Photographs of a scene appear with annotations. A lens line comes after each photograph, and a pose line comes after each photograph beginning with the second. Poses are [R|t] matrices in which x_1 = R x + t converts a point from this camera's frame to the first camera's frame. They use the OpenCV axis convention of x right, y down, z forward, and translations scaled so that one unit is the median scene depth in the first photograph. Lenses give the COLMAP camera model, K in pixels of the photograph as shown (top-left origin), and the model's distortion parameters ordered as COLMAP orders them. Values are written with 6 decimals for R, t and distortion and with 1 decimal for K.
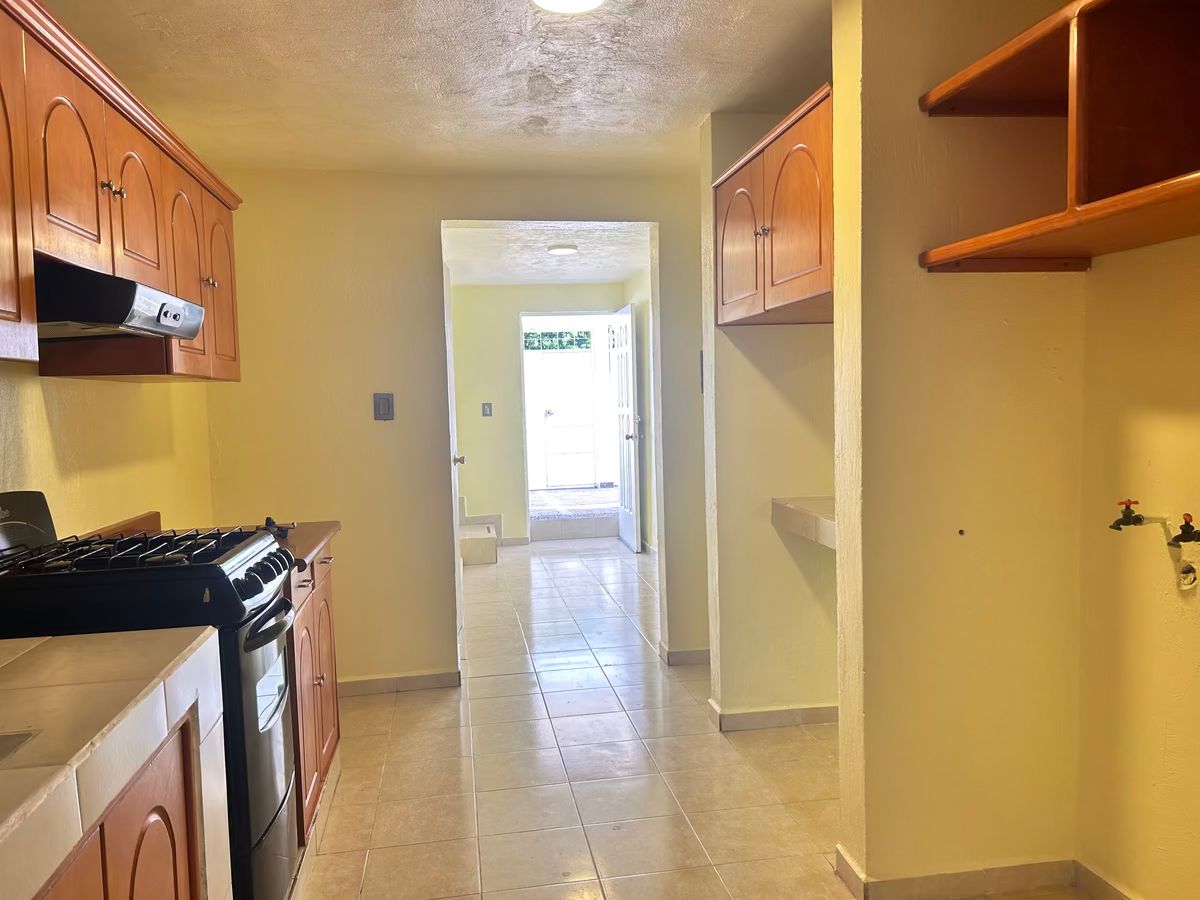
lens RADIAL K [[913.1, 0, 601.5], [0, 913.1, 451.5], [0, 0, 1]] dist [0.044367, -0.041581]
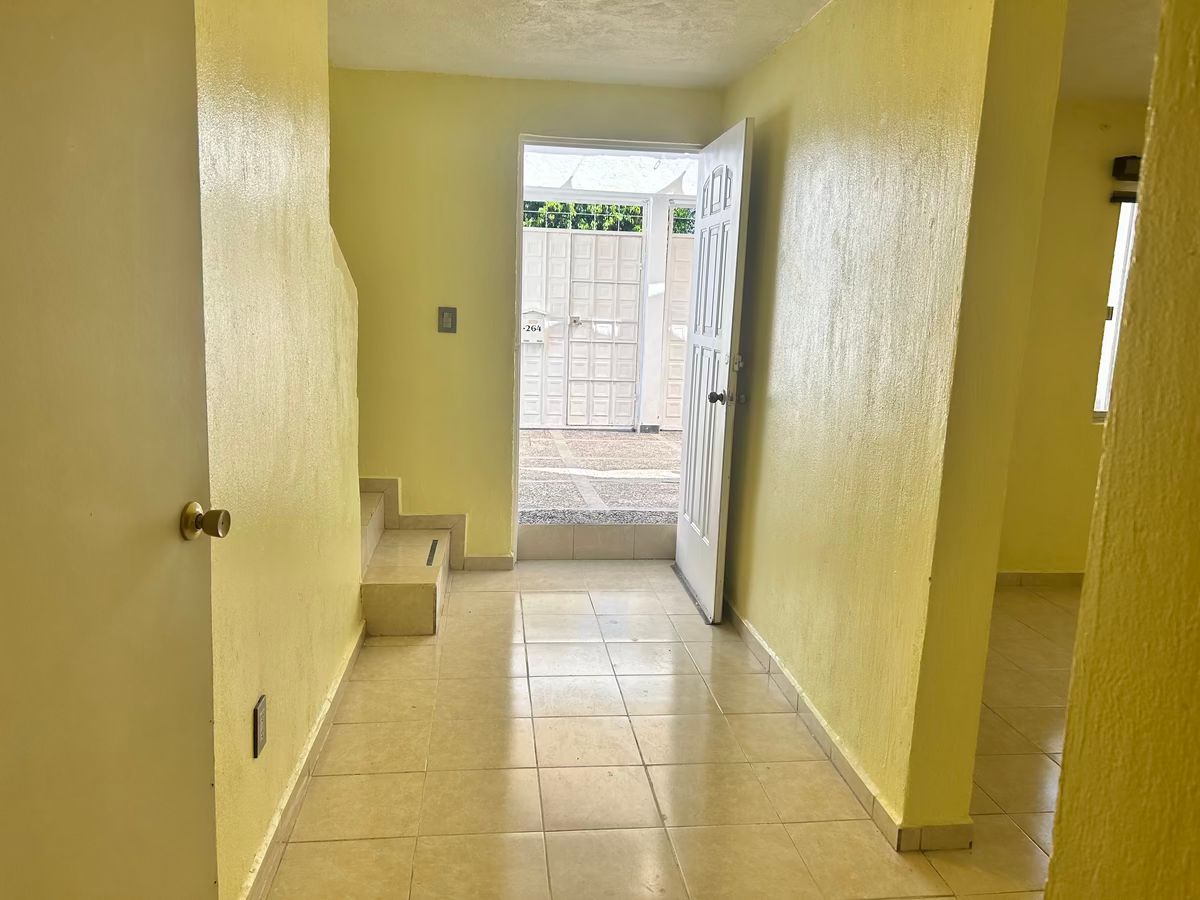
lens RADIAL K [[913.1, 0, 597.3], [0, 913.1, 449.5], [0, 0, 1]] dist [0.044367, -0.041581]
pose [[0.996774, 0.072083, -0.035283, -0.013626], [-0.067970, 0.991996, 0.106412, -0.033216], [0.042671, -0.103671, 0.993696, 0.459056]]
